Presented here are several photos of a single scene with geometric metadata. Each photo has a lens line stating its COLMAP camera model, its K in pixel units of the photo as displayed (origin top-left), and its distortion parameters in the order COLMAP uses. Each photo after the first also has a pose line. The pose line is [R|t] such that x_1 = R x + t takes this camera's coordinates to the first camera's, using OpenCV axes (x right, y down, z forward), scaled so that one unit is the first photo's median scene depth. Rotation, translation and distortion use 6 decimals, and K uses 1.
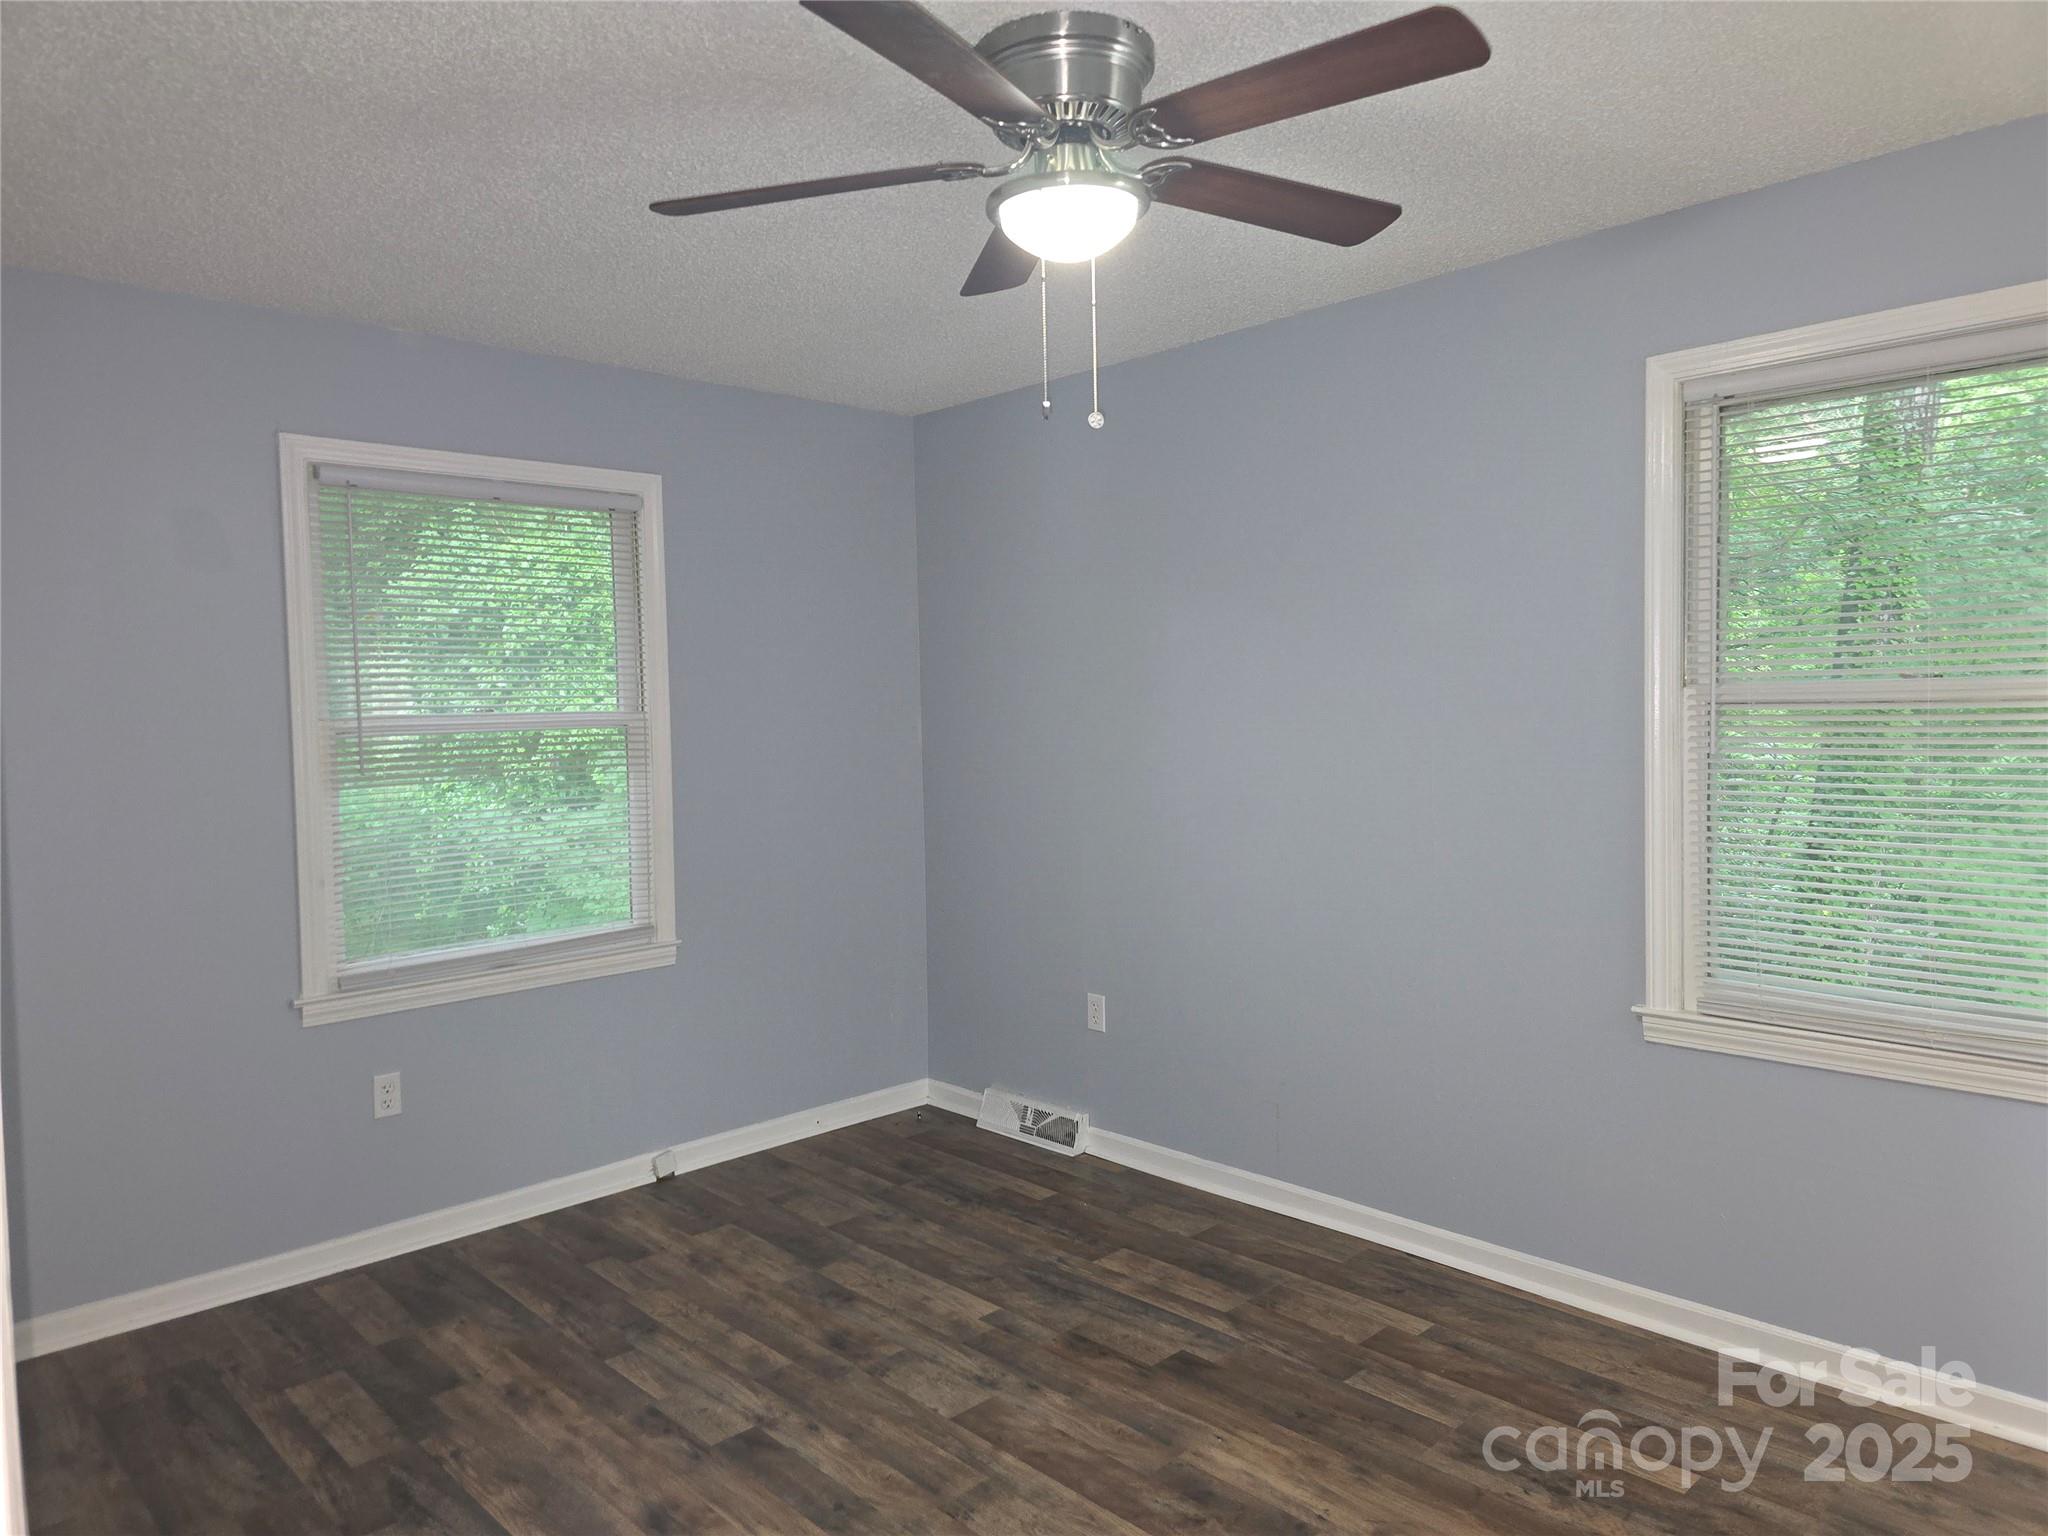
lens RADIAL K [[1375.4, 0, 1032.6], [0, 1375.4, 743.1], [0, 0, 1]] dist [0.065899, -0.068069]
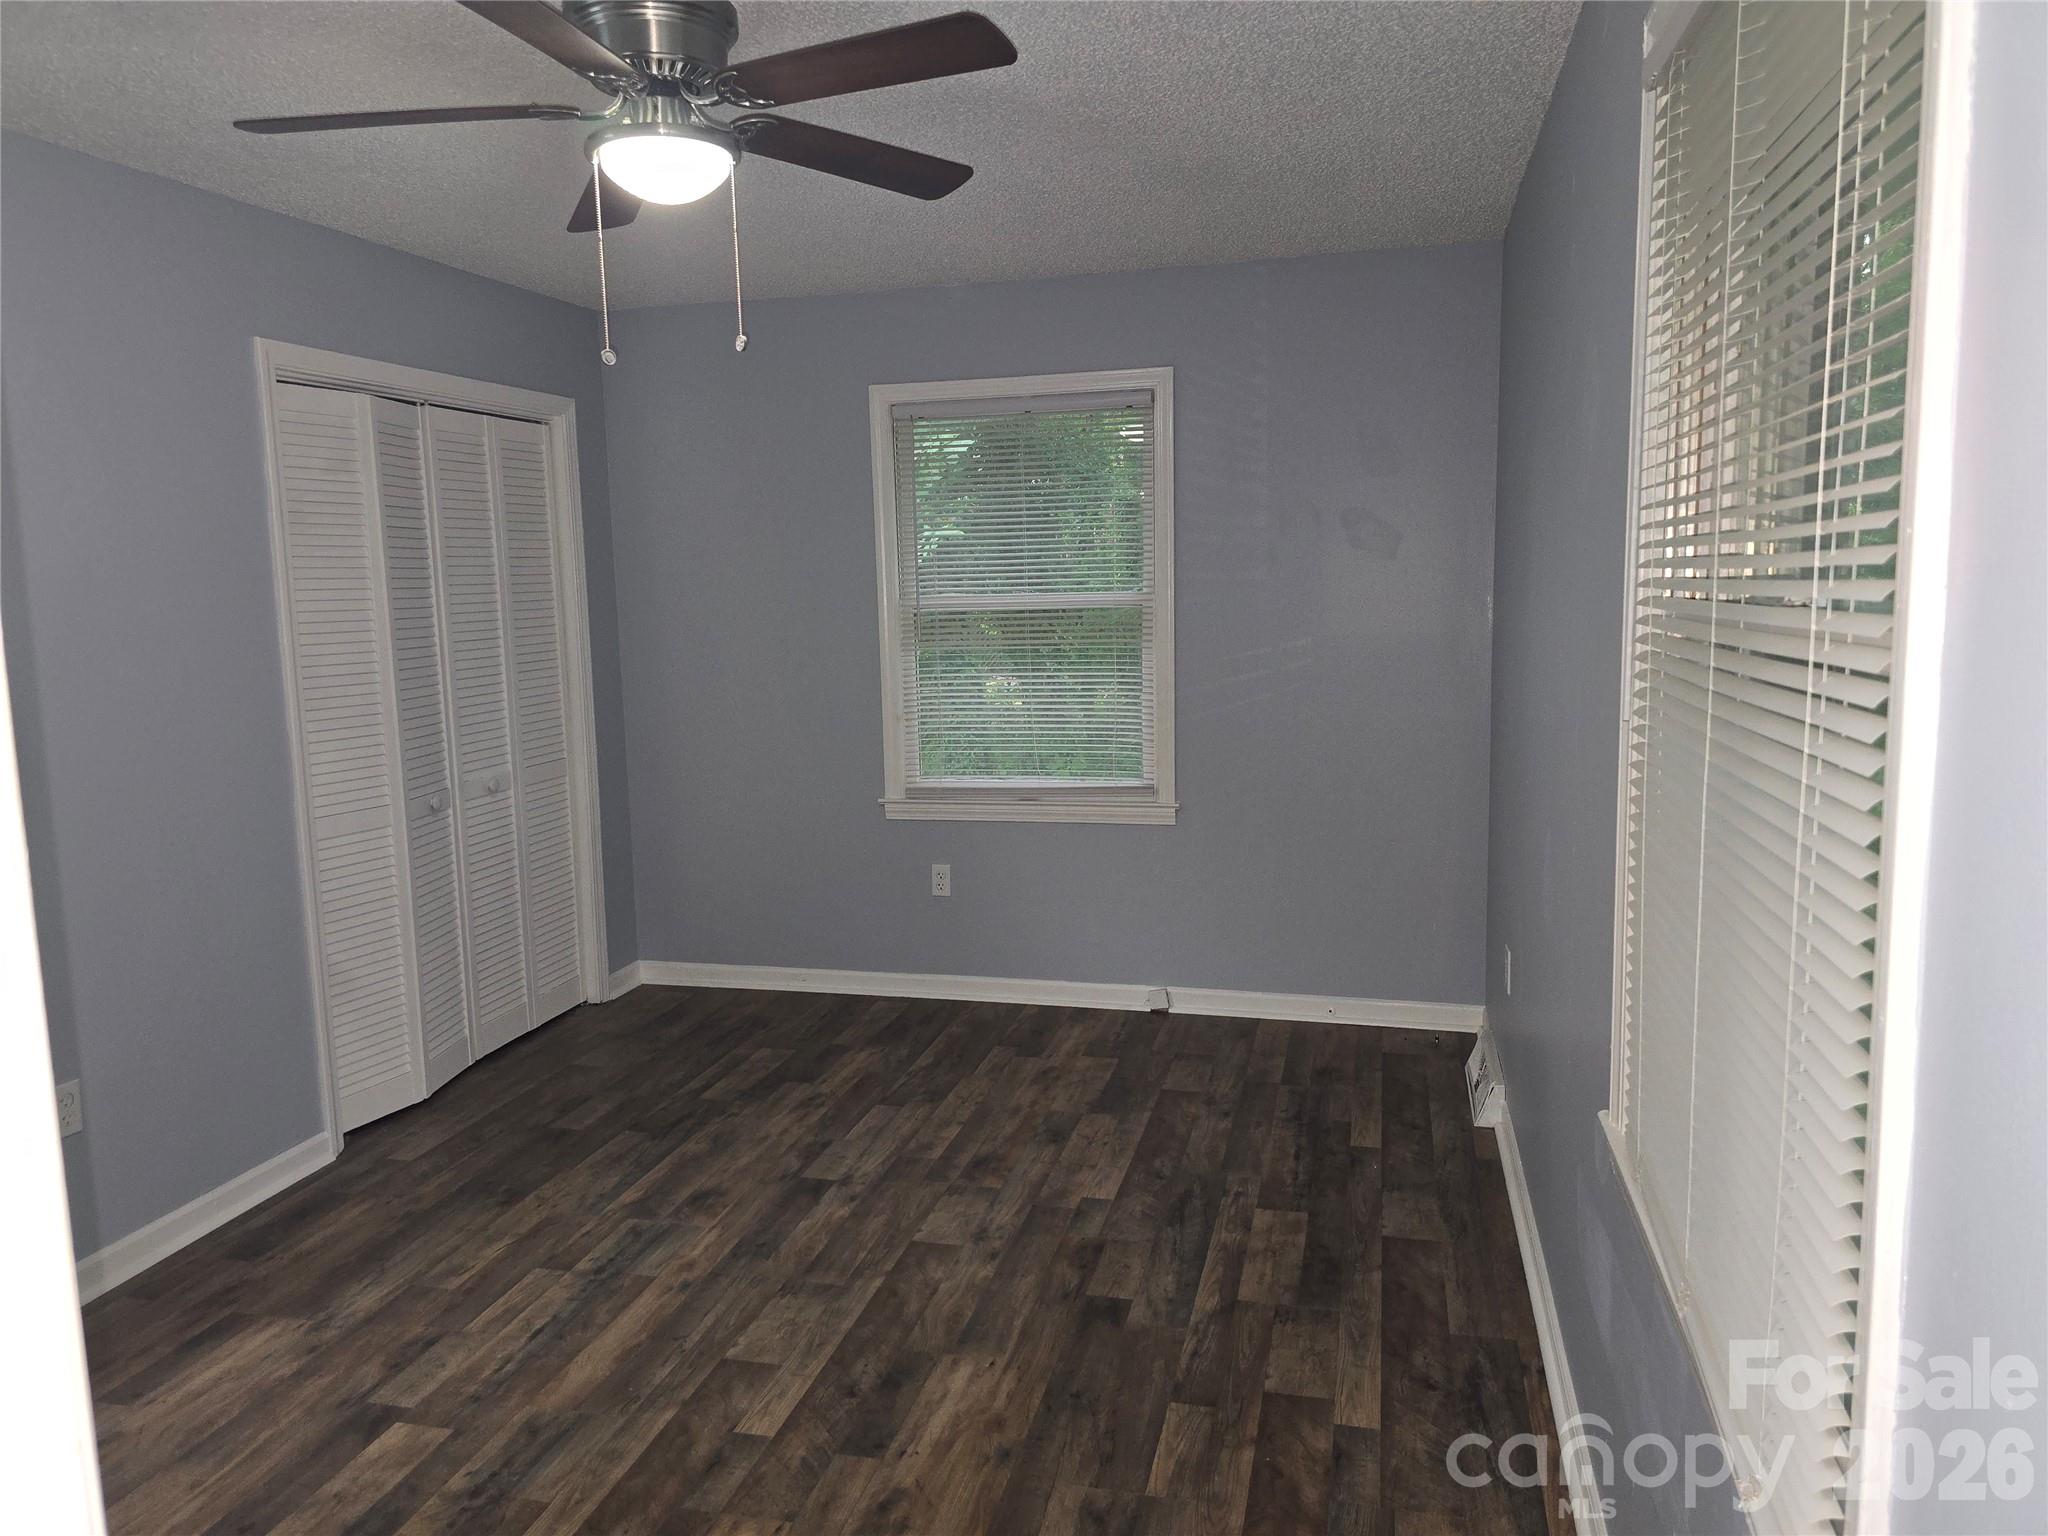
lens RADIAL K [[1375.4, 0, 1032.6], [0, 1375.4, 743.1], [0, 0, 1]] dist [0.065899, -0.068069]
pose [[0.534985, 0.116721, -0.836760, 0.766344], [-0.019284, 0.991840, 0.126024, -0.051779], [0.844641, -0.051285, 0.532870, 0.433777]]
